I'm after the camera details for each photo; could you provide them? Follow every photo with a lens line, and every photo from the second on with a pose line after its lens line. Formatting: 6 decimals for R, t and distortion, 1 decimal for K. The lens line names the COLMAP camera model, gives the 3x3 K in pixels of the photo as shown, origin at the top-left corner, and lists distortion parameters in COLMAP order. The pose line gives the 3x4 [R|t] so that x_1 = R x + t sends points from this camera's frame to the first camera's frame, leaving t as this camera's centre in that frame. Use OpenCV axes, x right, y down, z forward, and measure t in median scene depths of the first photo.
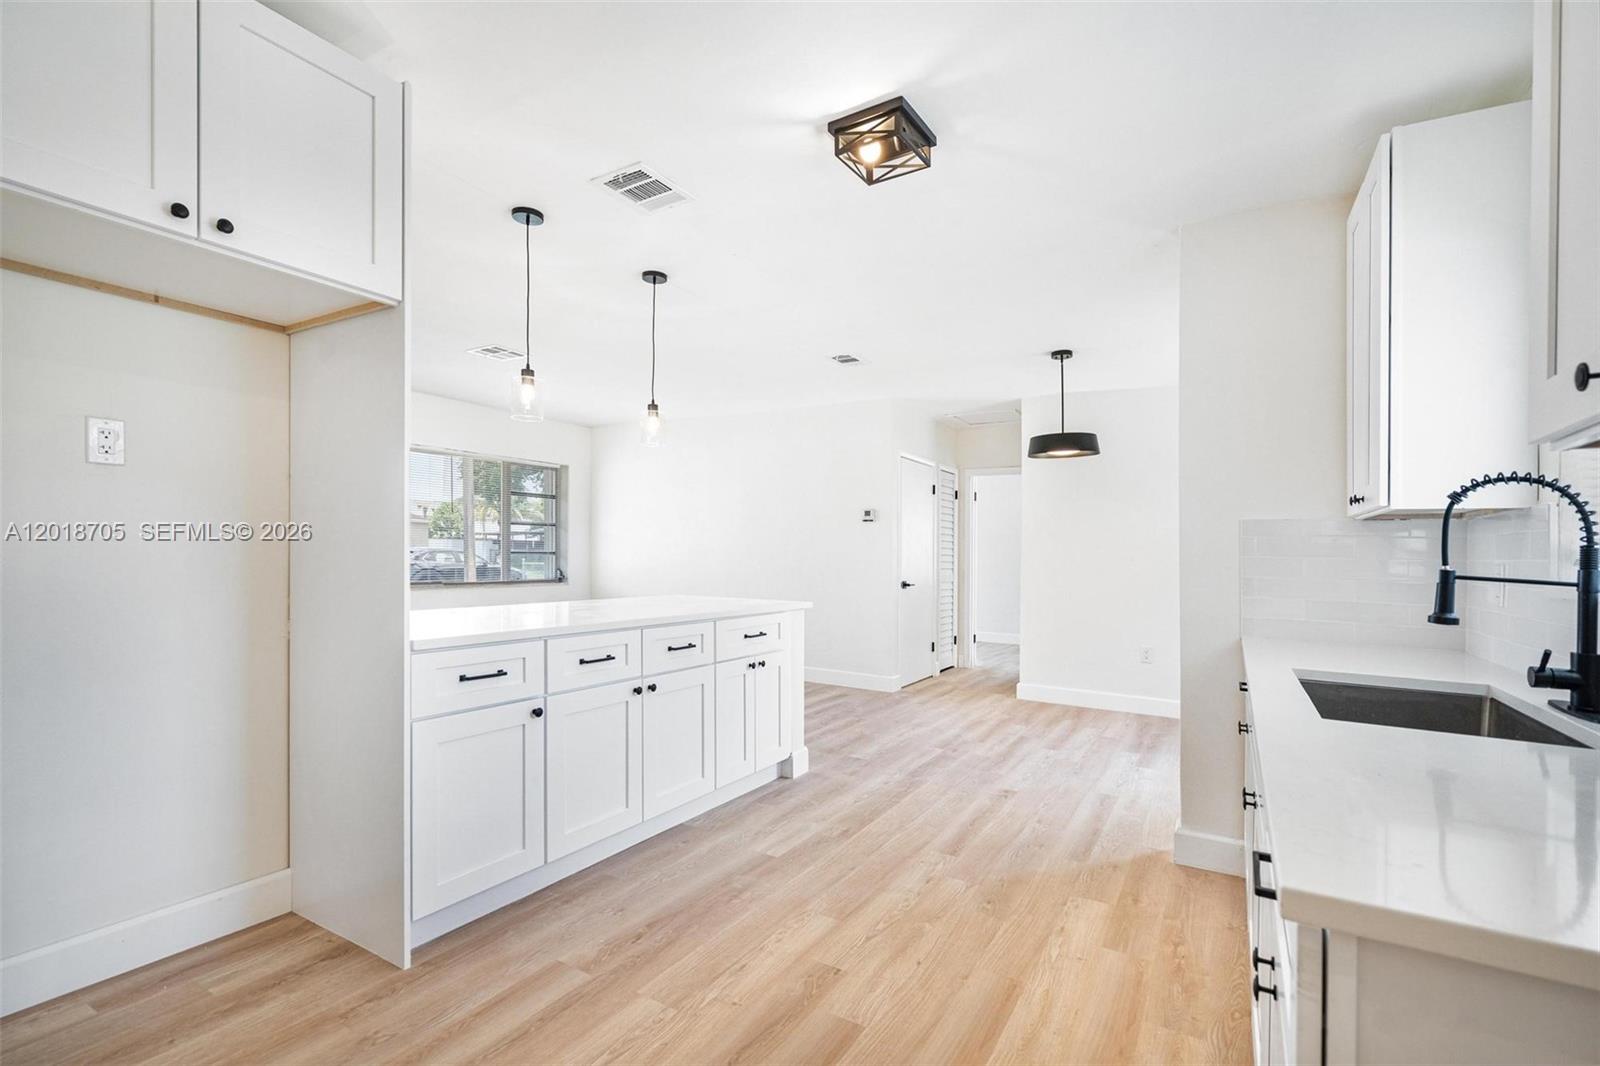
lens RADIAL K [[739.1, 0, 822.0], [0, 739.1, 538.4], [0, 0, 1]] dist [0.002286, 0.000071]
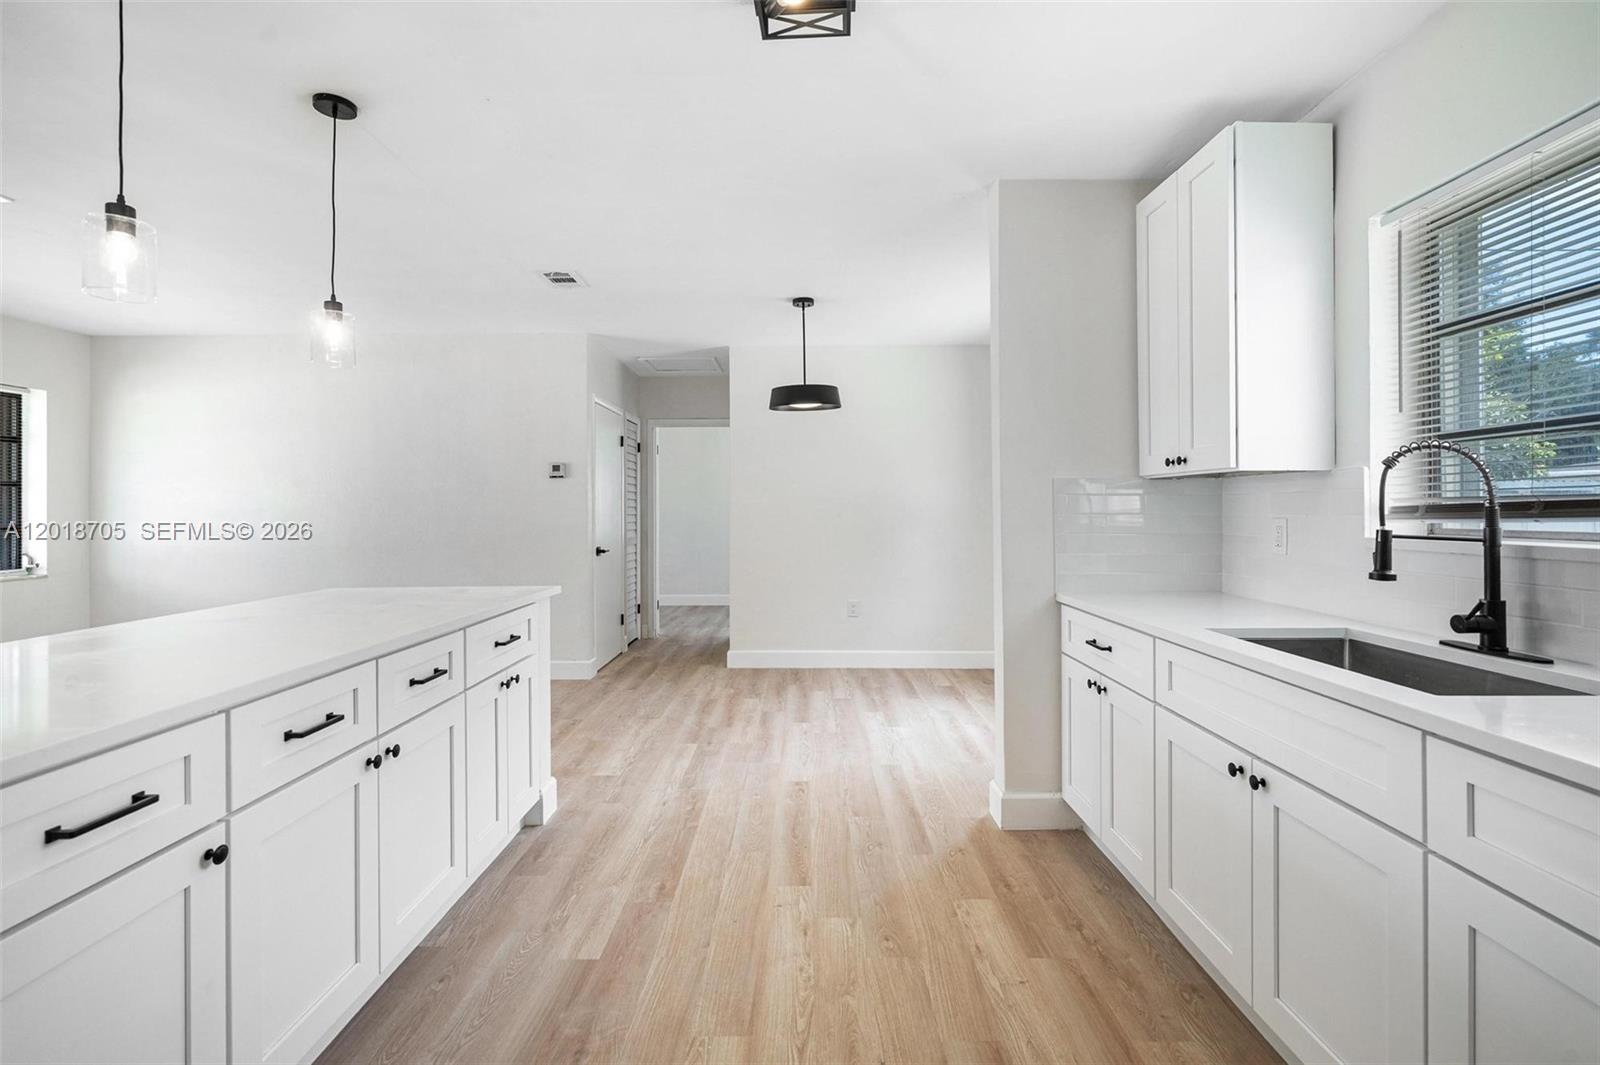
lens RADIAL K [[739.1, 0, 823.5], [0, 739.1, 500.7], [0, 0, 1]] dist [0.002286, 0.000071]
pose [[0.861739, -0.017173, 0.507061, -0.182351], [0.011424, 0.999830, 0.014447, -0.011457], [-0.507223, -0.006657, 0.861789, 0.231634]]
